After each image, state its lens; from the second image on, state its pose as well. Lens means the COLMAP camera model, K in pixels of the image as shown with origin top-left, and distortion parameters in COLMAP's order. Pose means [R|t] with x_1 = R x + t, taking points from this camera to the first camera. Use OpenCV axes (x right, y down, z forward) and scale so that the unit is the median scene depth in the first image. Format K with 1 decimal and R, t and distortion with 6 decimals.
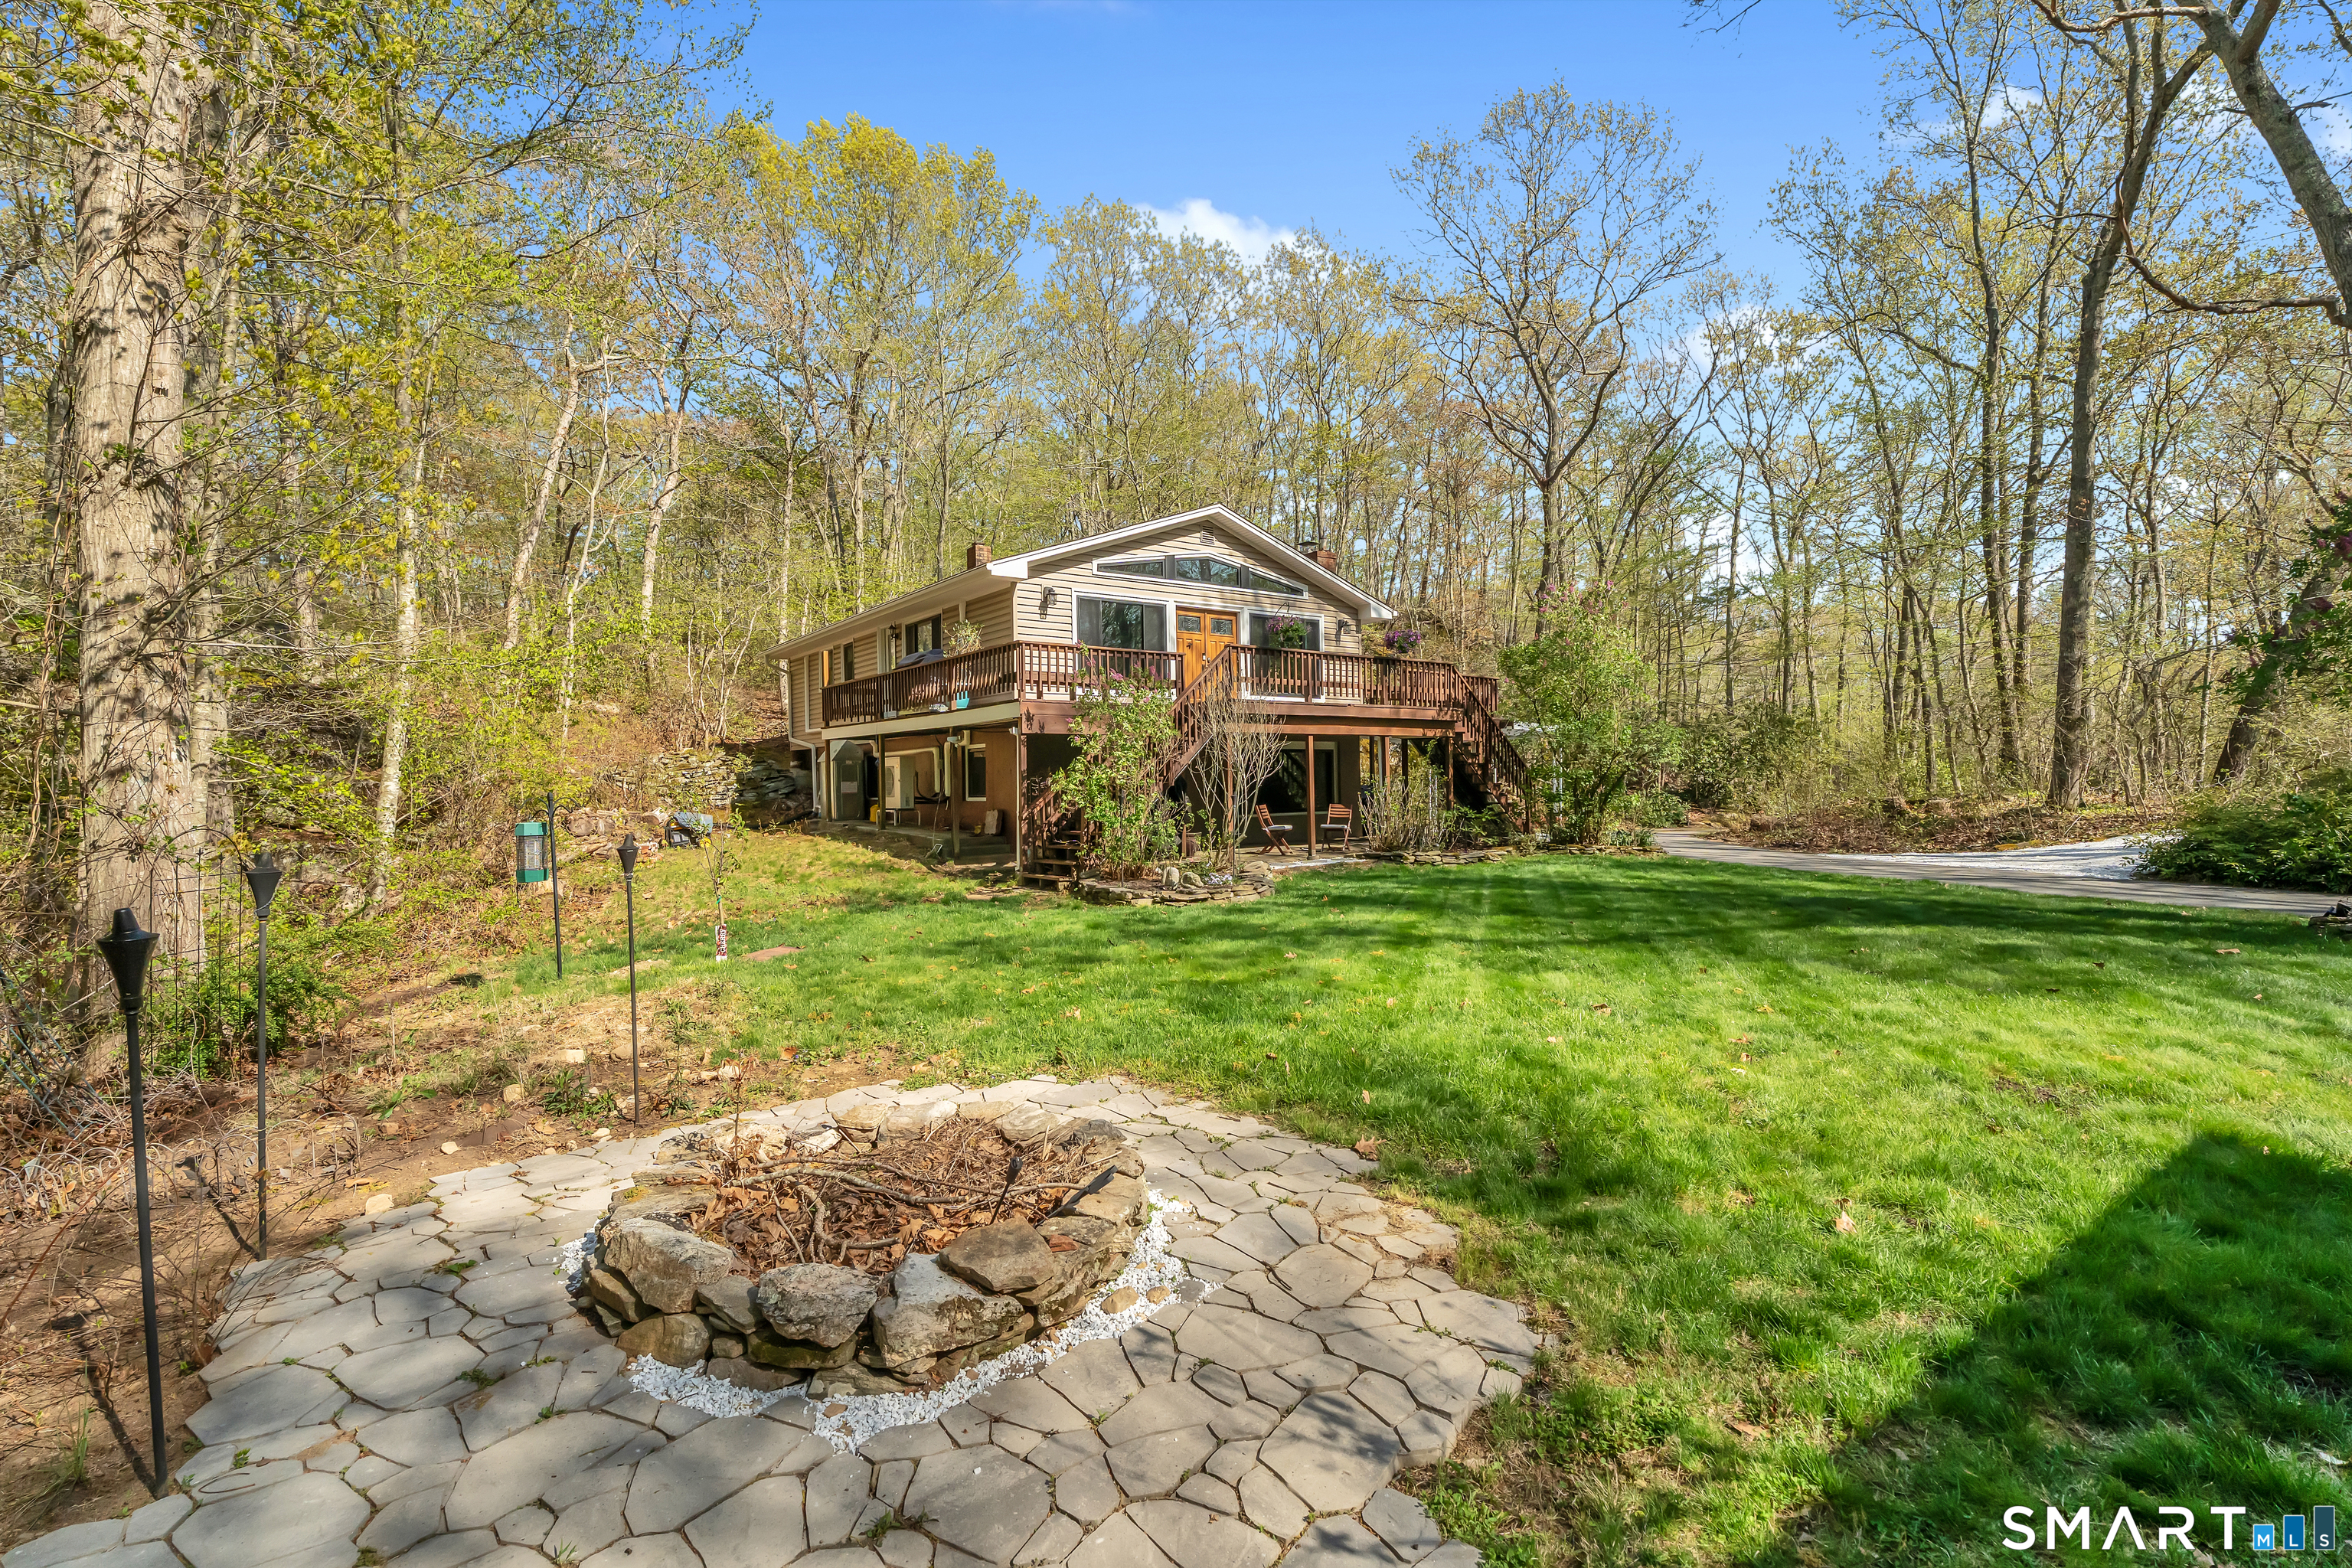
lens RADIAL K [[1031.6, 0, 1176.0], [0, 1031.6, 784.0], [0, 0, 1]] dist [-0.001514, -0.000120]
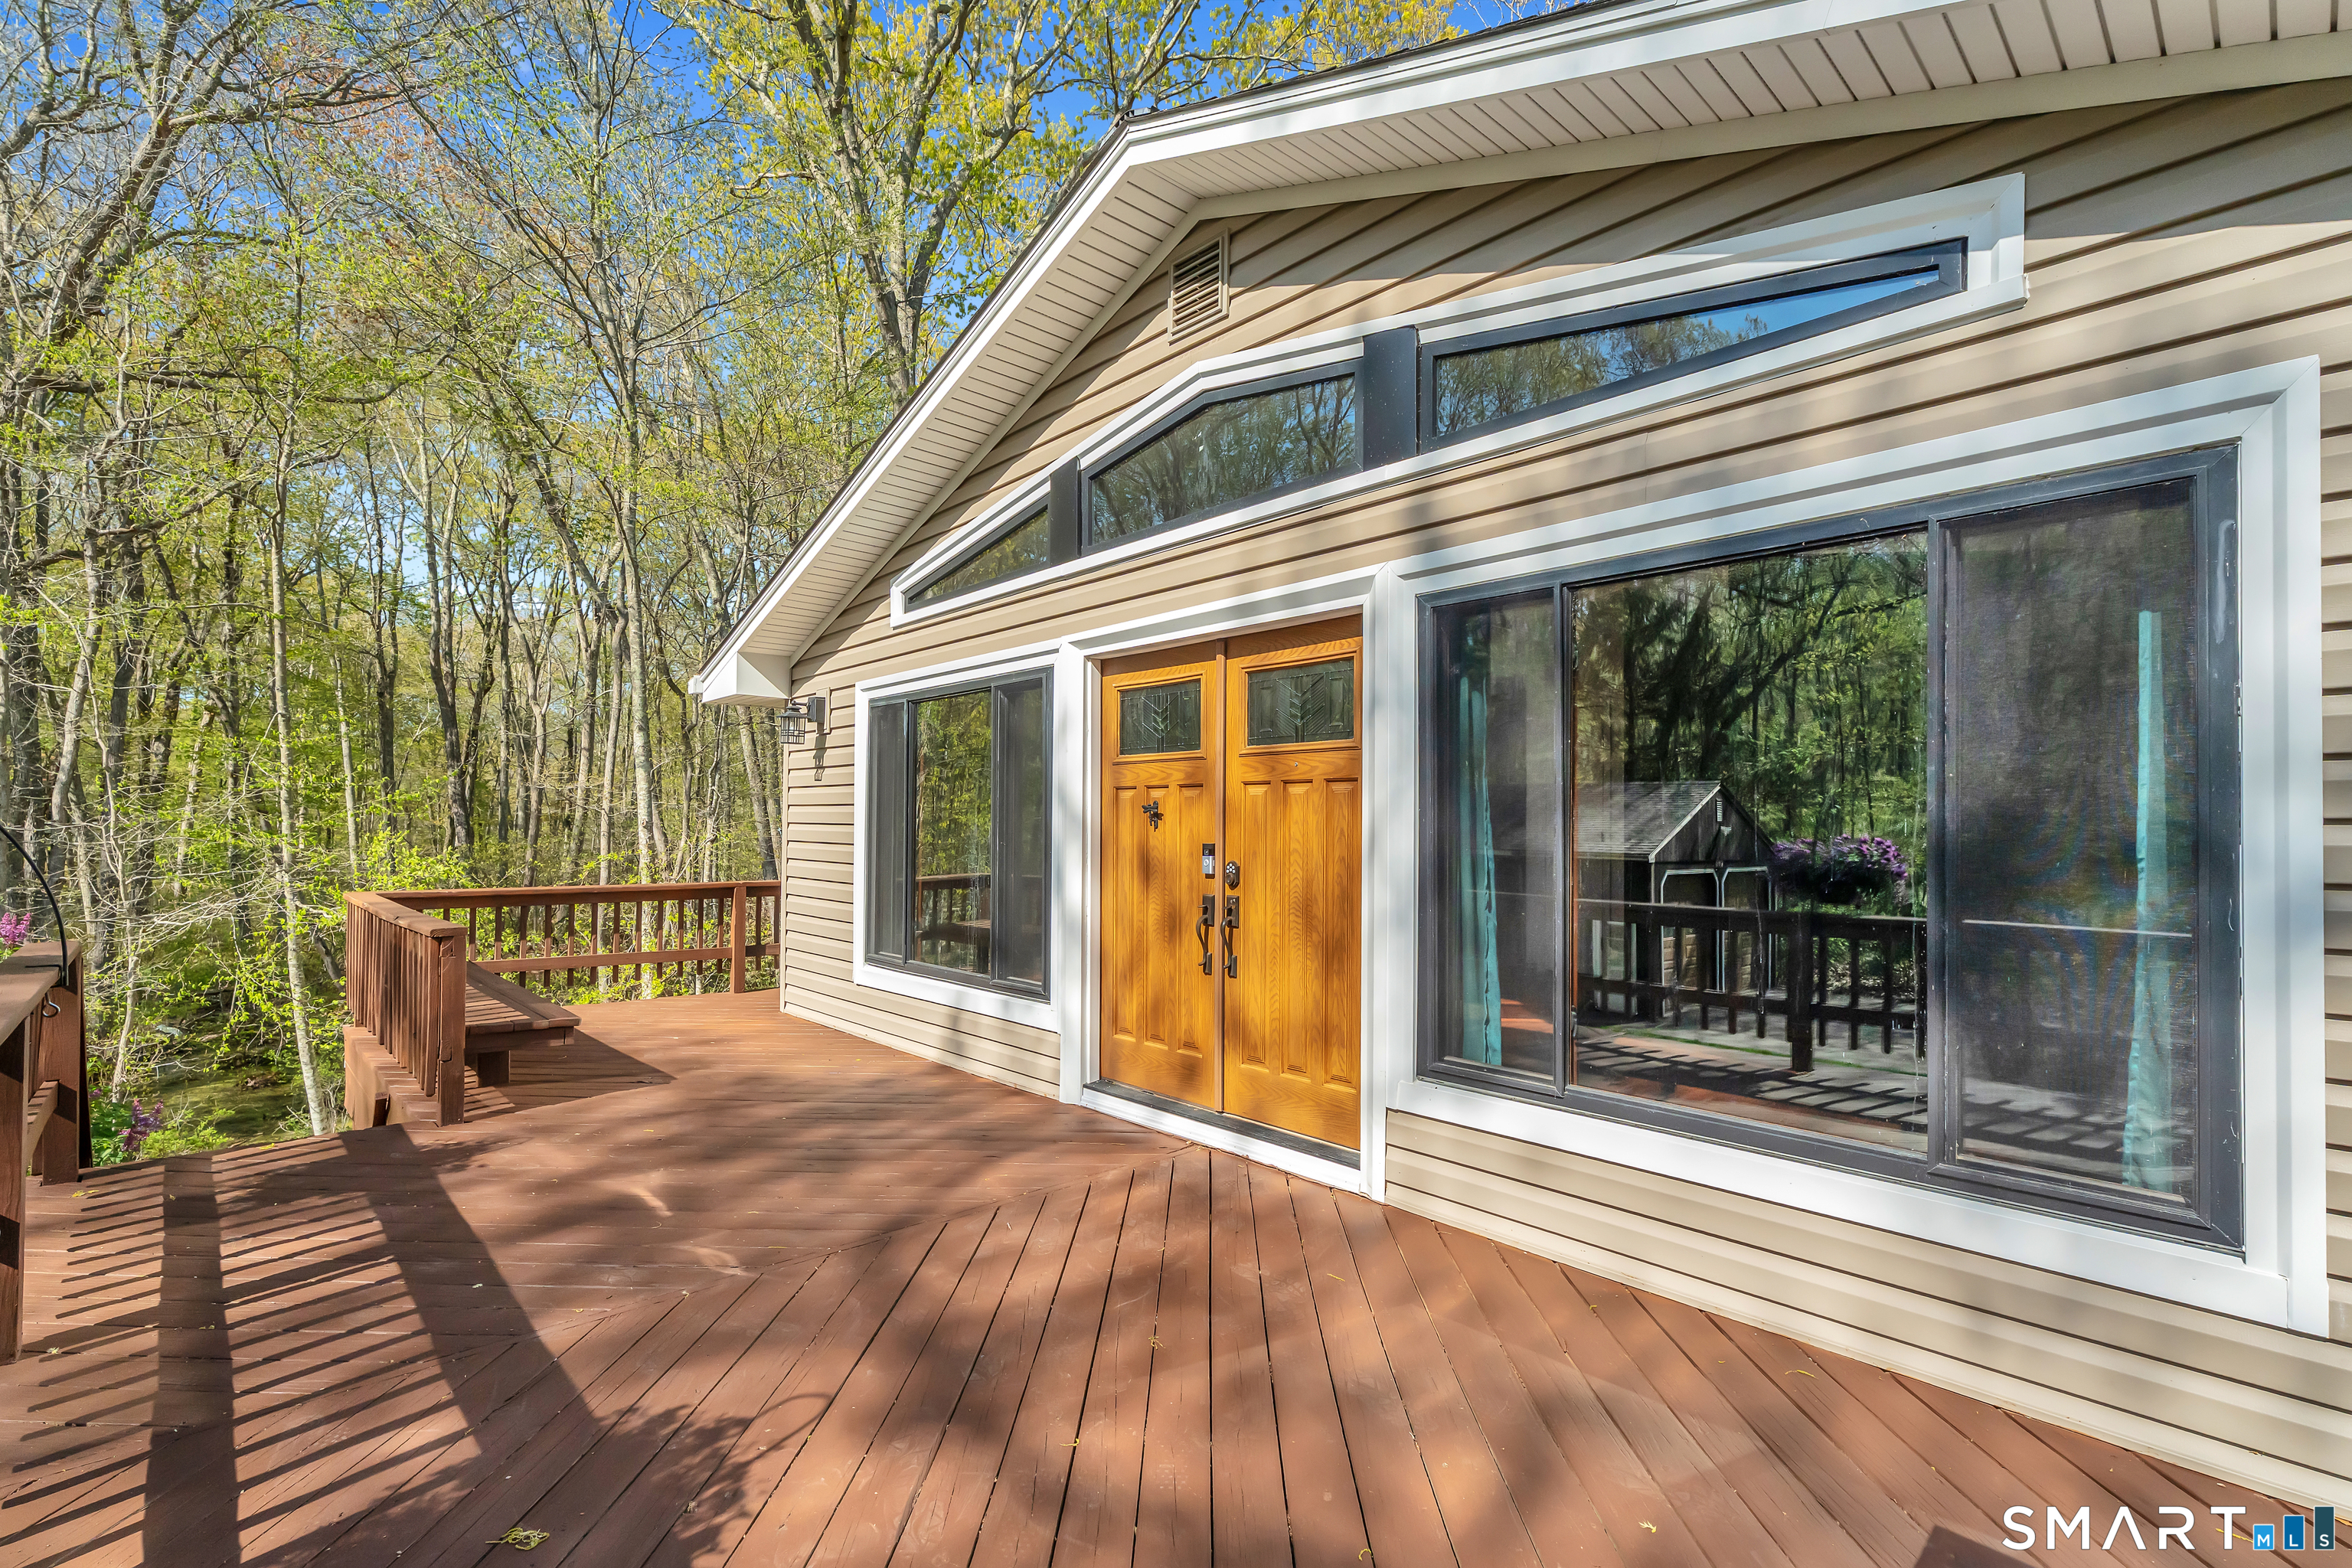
lens RADIAL K [[1031.6, 0, 1176.0], [0, 1031.6, 784.0], [0, 0, 1]] dist [-0.001514, -0.000120]
pose [[0.131721, -0.009820, -0.991238, 0.268781], [0.009485, 0.999918, -0.008646, -0.155069], [0.991241, -0.008263, 0.131803, 1.085361]]
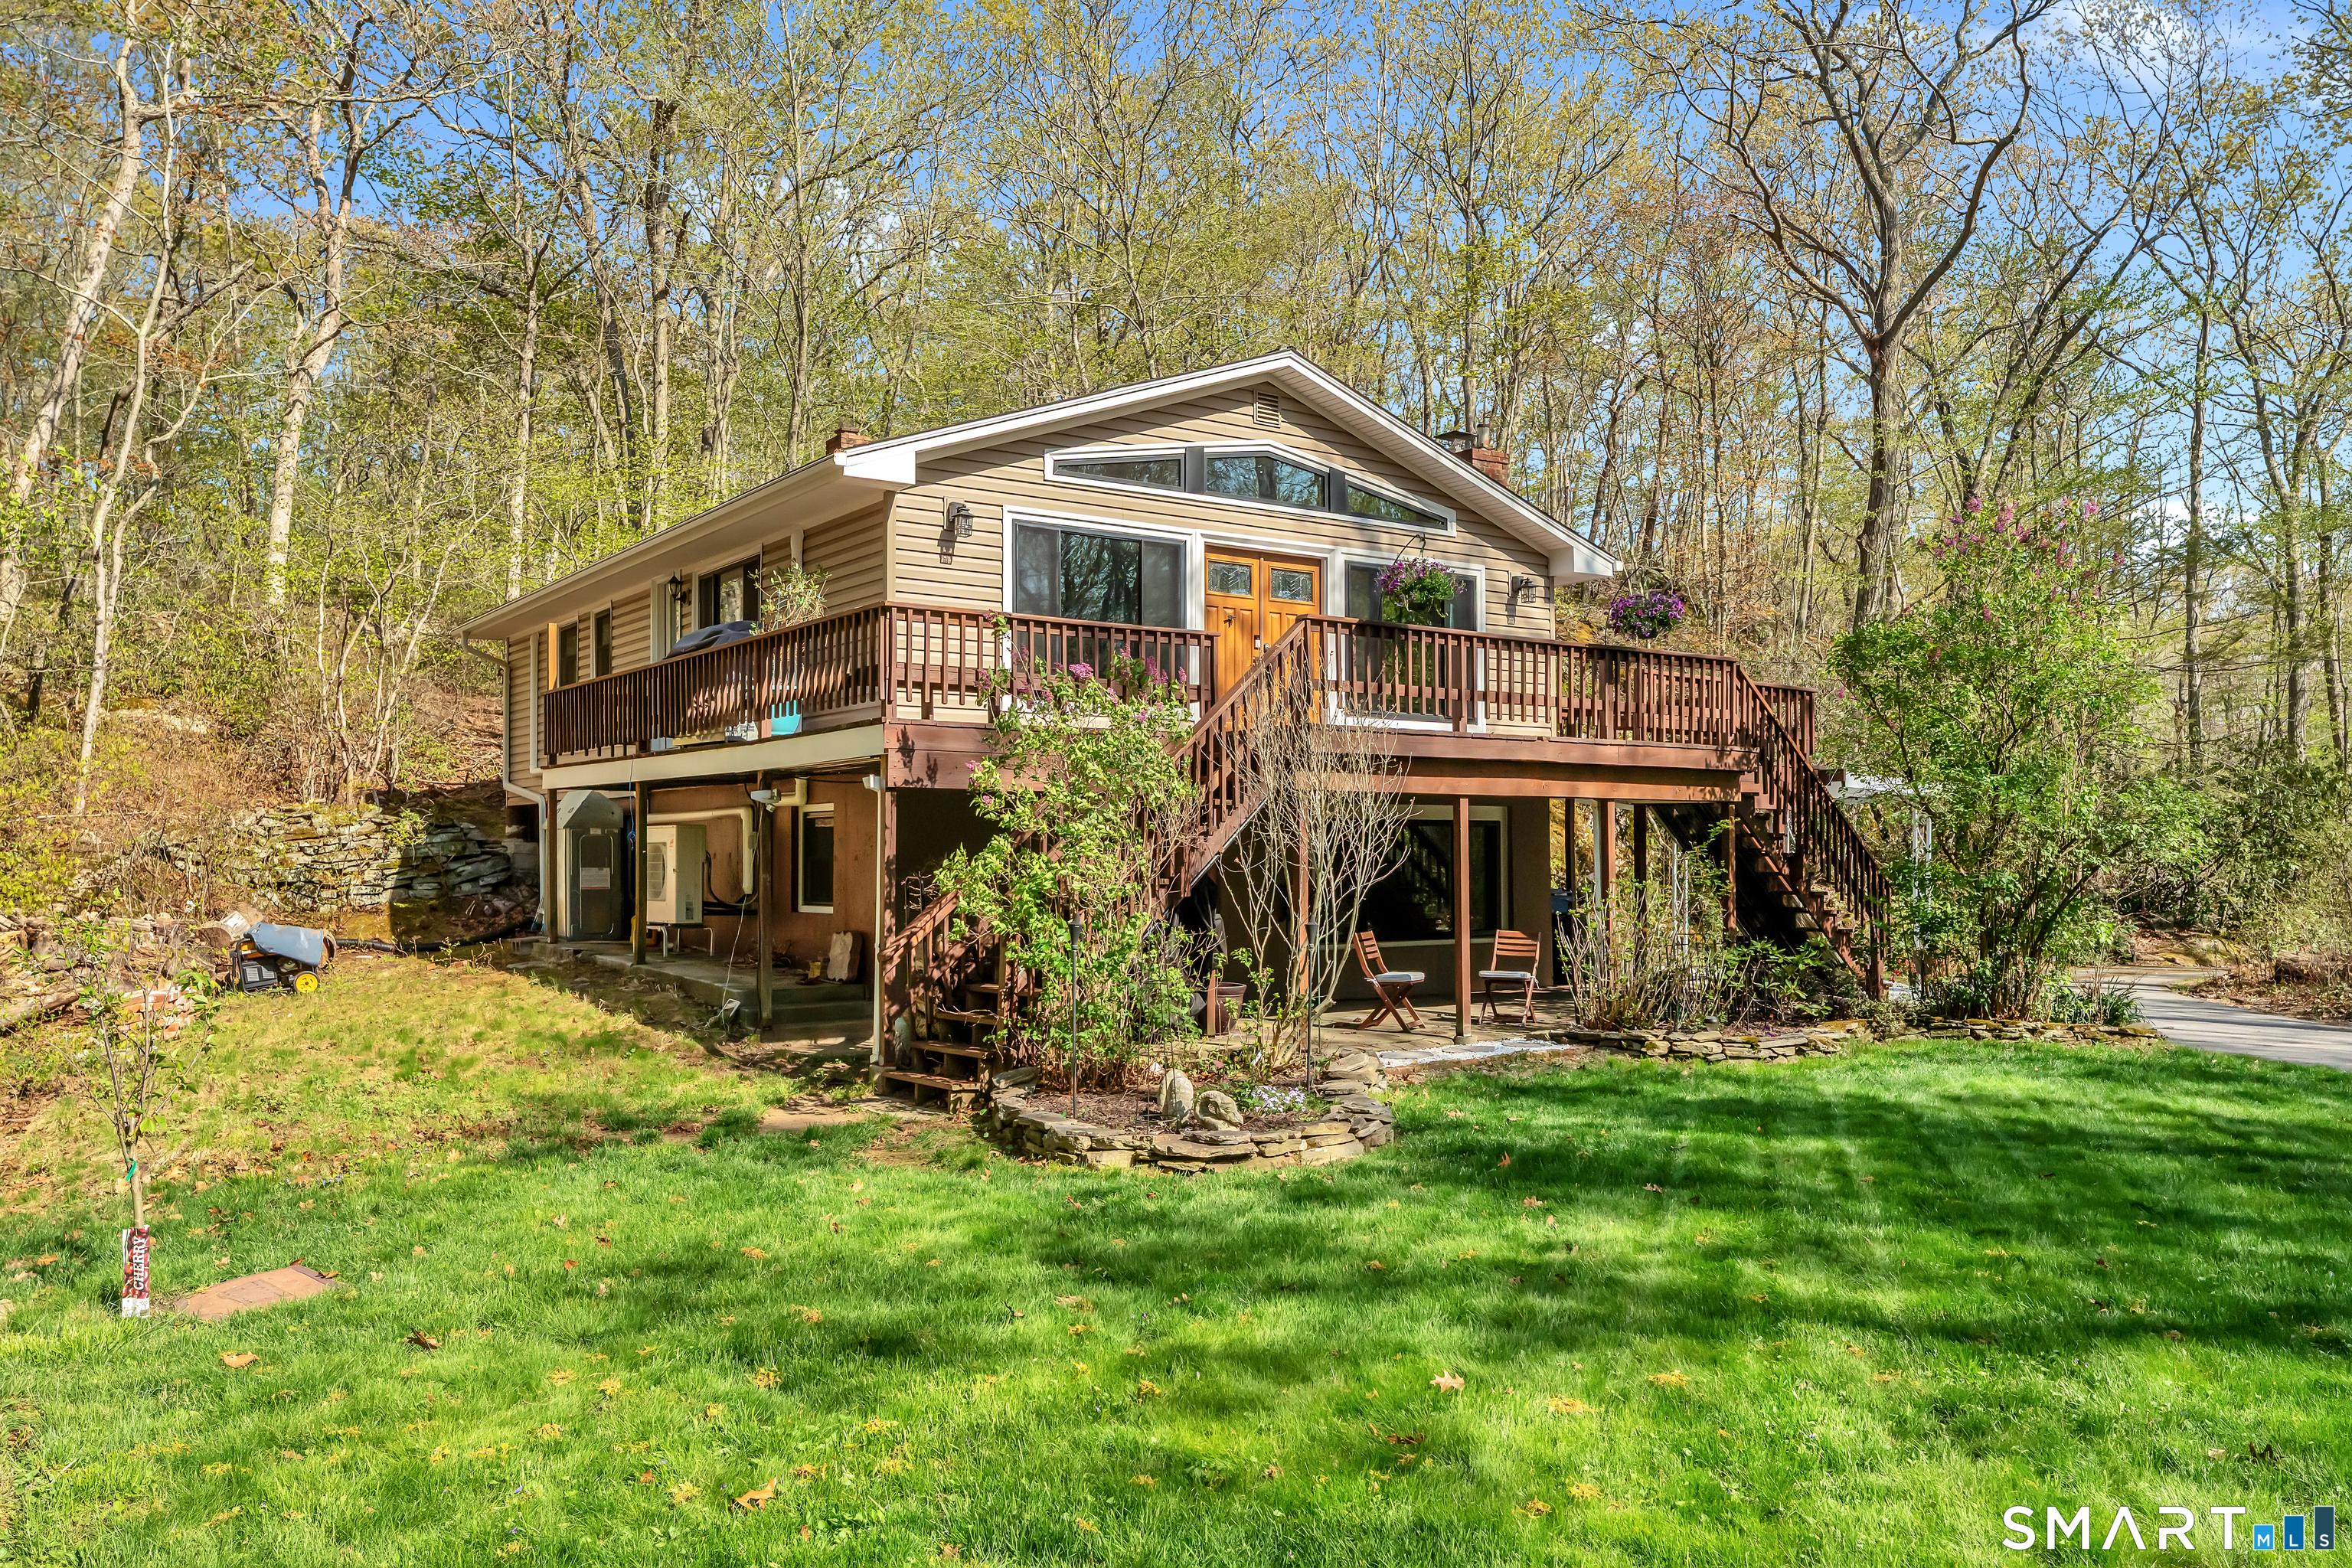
lens RADIAL K [[1738.8, 0, 1224.6], [0, 1738.8, 873.3], [0, 0, 1]] dist [0.001039, -0.002280]
pose [[0.999911, 0.012035, 0.005842, 0.007562], [-0.012068, 0.999912, 0.005588, -0.011459], [-0.005774, -0.005658, 0.999967, 0.127944]]
